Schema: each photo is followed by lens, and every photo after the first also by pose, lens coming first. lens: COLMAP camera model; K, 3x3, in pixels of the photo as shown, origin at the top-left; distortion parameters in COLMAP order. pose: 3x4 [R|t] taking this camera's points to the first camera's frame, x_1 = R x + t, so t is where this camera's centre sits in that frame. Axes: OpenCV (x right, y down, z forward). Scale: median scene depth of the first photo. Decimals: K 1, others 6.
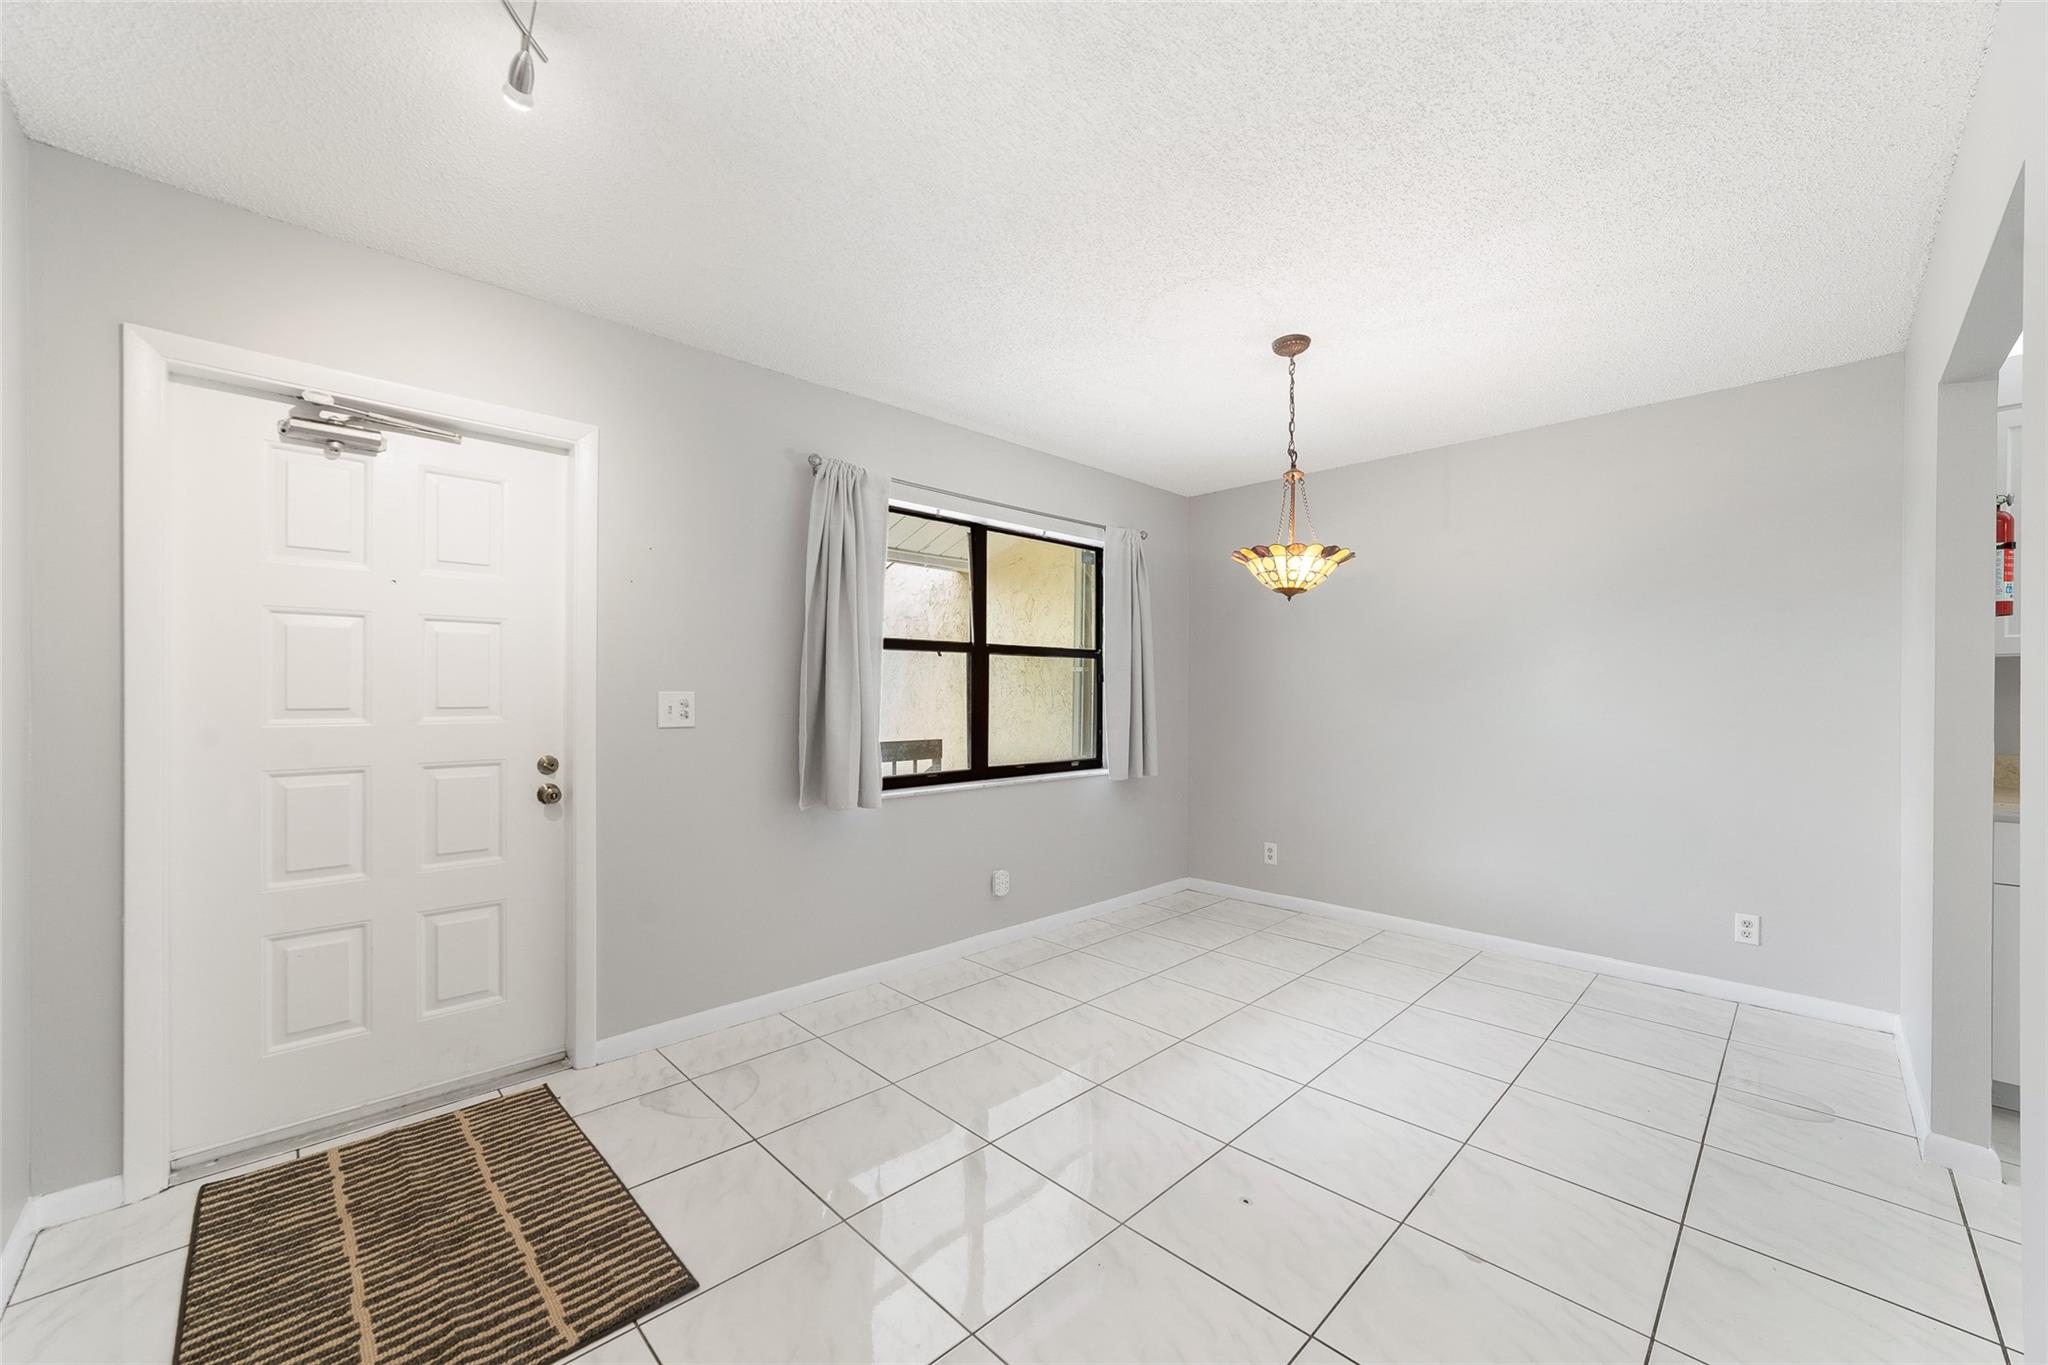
lens RADIAL K [[773.7, 0, 1028.8], [0, 773.7, 688.1], [0, 0, 1]] dist [-0.042353, 0.000135]
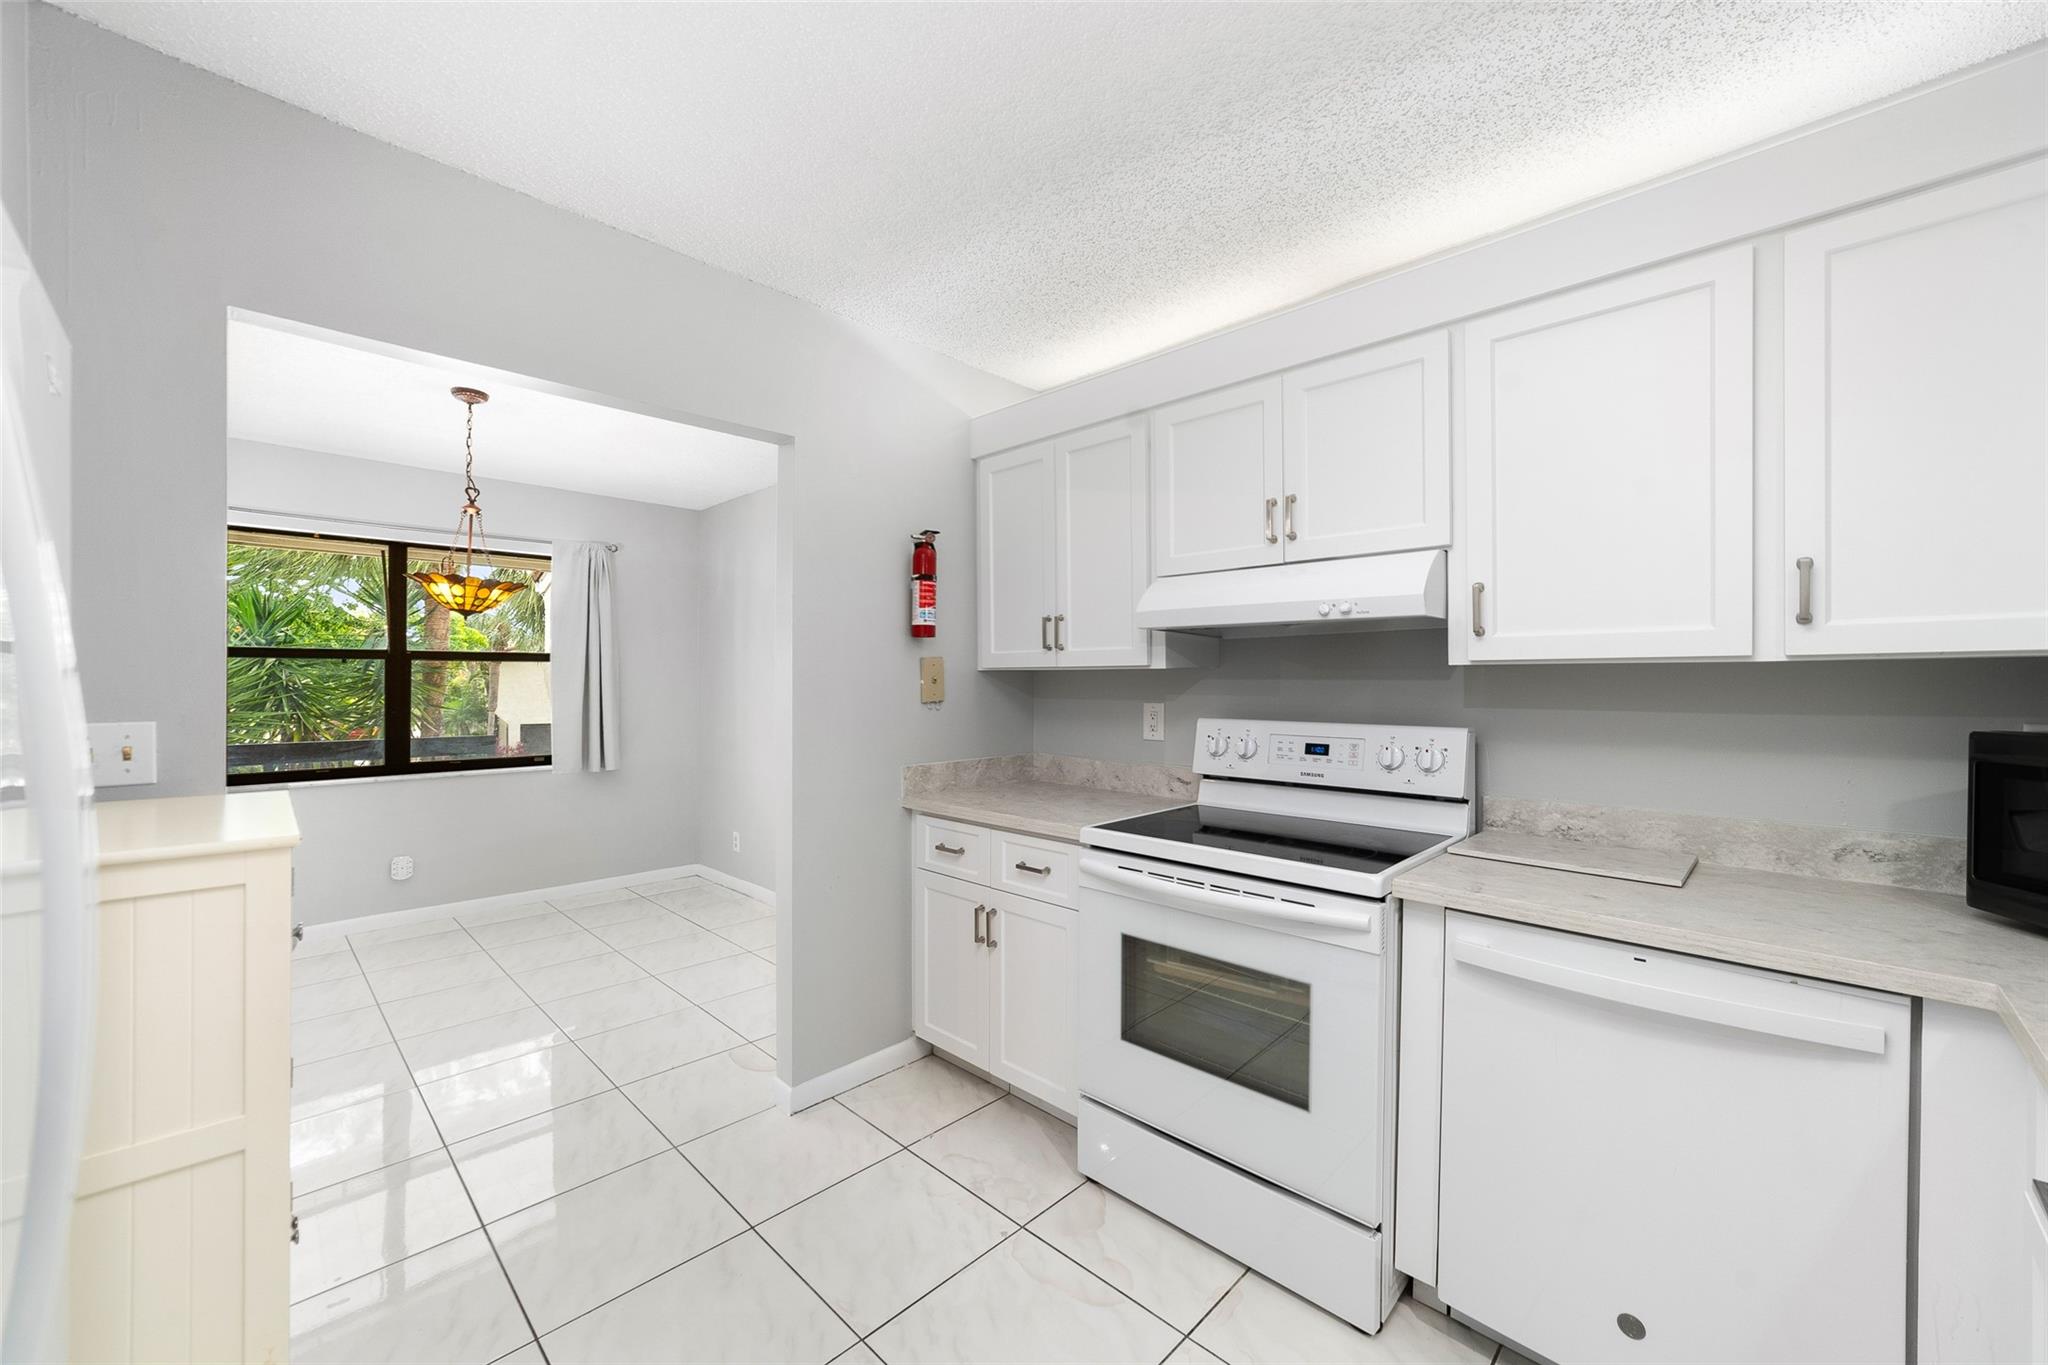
lens RADIAL K [[792.0, 0, 1018.6], [0, 792.0, 686.9], [0, 0, 1]] dist [-0.000770, -0.000052]
pose [[0.999859, -0.001874, 0.016661, 0.794602], [0.001632, 0.999894, 0.014498, -0.021456], [-0.016687, -0.014469, 0.999756, -0.137003]]
